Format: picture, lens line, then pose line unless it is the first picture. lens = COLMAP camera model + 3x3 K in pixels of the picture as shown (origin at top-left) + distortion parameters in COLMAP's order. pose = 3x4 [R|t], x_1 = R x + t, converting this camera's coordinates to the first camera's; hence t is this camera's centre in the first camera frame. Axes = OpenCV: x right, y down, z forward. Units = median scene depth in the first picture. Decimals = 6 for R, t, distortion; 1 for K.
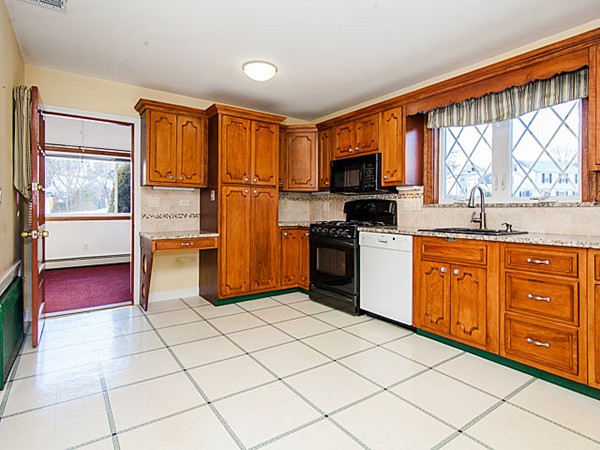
lens RADIAL K [[327.0, 0, 297.2], [0, 327.0, 213.1], [0, 0, 1]] dist [-0.017644, 0.007182]
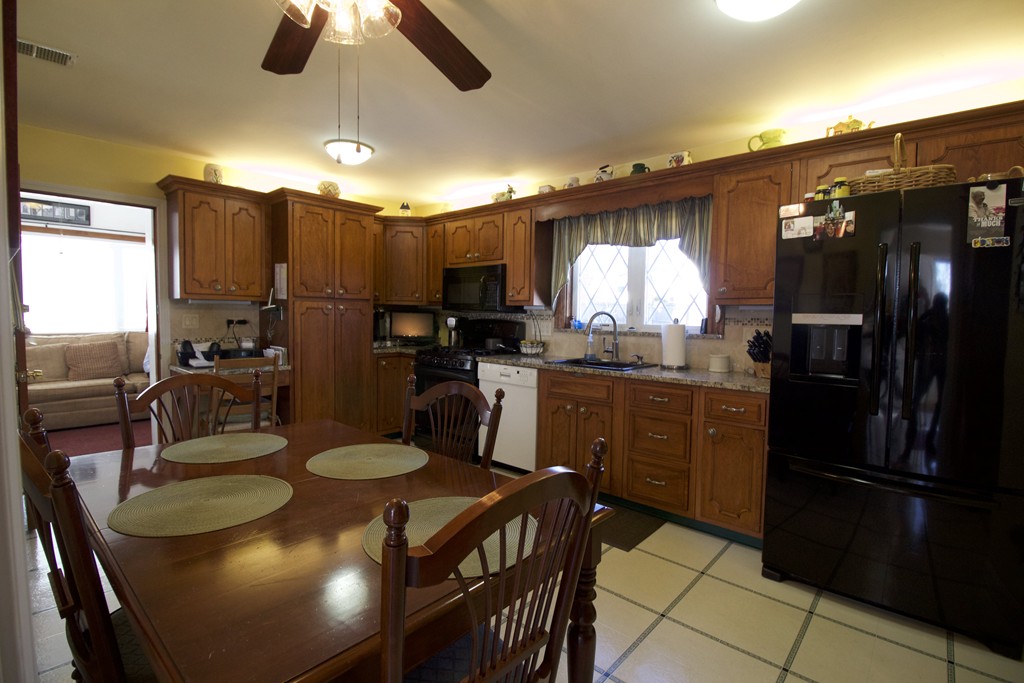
lens RADIAL K [[483.5, 0, 501.7], [0, 483.5, 344.2], [0, 0, 1]] dist [-0.003686, -0.003715]
pose [[0.975927, -0.002992, 0.218078, -0.014293], [-0.009326, 0.998419, 0.055434, -0.055061], [-0.217899, -0.056133, 0.974356, -0.178307]]
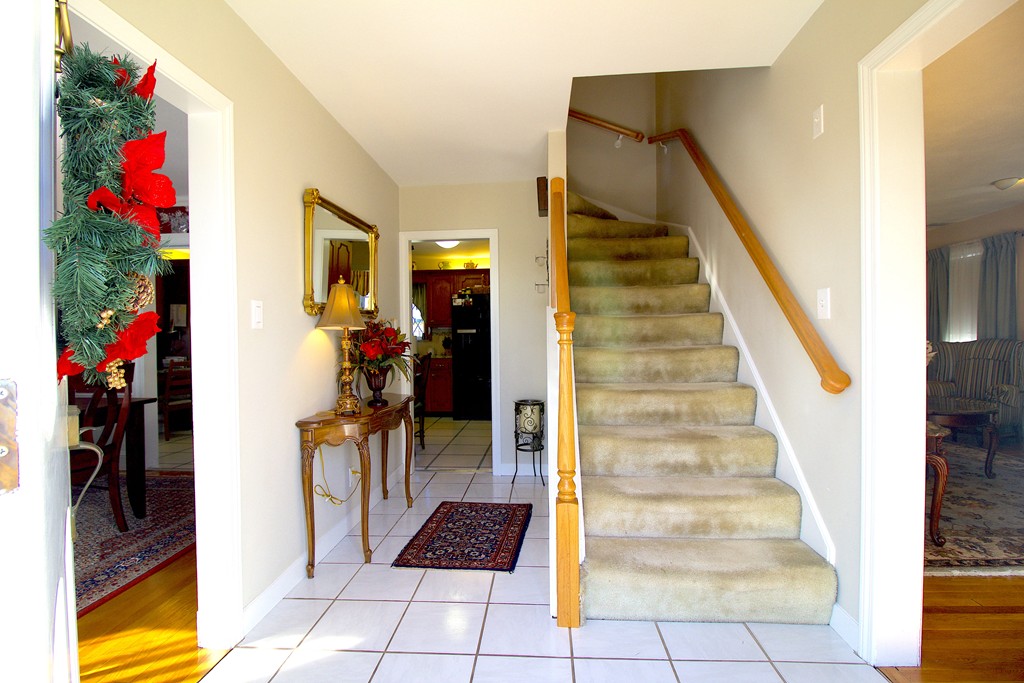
lens RADIAL K [[483.5, 0, 510.5], [0, 483.5, 343.7], [0, 0, 1]] dist [-0.003686, -0.003715]
pose [[0.632369, -0.020676, 0.774391, -0.927087], [0.012695, 0.999786, 0.016327, -0.036017], [-0.774563, -0.000494, 0.632496, -1.089157]]
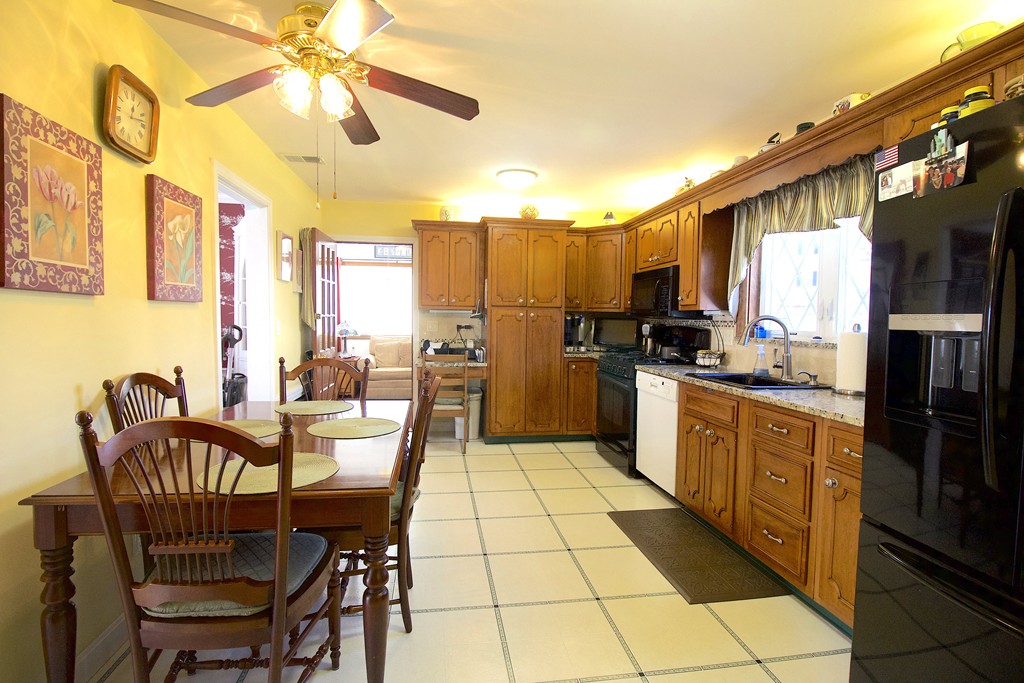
lens RADIAL K [[483.5, 0, 494.5], [0, 483.5, 342.2], [0, 0, 1]] dist [-0.003686, -0.003715]
pose [[0.884816, 0.030221, -0.464960, 0.421636], [-0.013410, 0.999133, 0.039420, -0.051056], [0.465748, -0.028644, 0.884453, -0.163793]]
